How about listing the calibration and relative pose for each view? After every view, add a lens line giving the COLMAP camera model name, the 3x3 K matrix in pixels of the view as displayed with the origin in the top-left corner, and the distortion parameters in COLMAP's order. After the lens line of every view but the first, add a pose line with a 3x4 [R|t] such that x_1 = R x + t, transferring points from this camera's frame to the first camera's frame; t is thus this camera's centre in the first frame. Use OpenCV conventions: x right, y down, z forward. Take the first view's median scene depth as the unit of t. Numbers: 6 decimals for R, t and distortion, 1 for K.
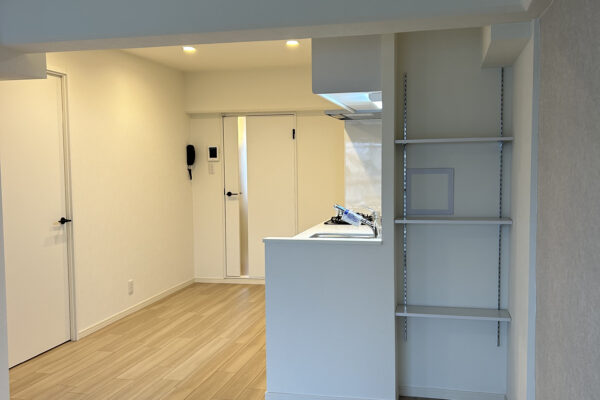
lens RADIAL K [[593.6, 0, 301.0], [0, 593.6, 205.2], [0, 0, 1]] dist [0.019091, 0.000000]
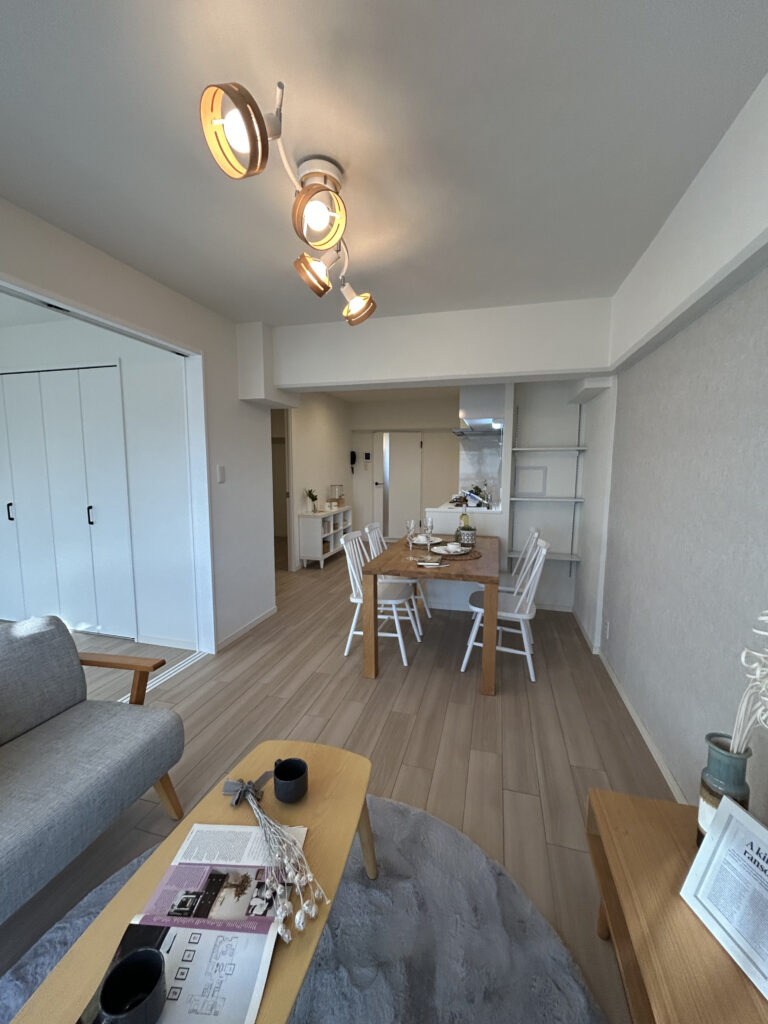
lens RADIAL K [[411.5, 0, 384.7], [0, 411.5, 507.1], [0, 0, 1]] dist [-0.001025, -0.000179]
pose [[0.999012, 0.018707, -0.040316, -0.088767], [-0.017495, 0.999390, 0.030215, 0.014095], [0.040856, -0.029480, 0.998730, -0.090399]]
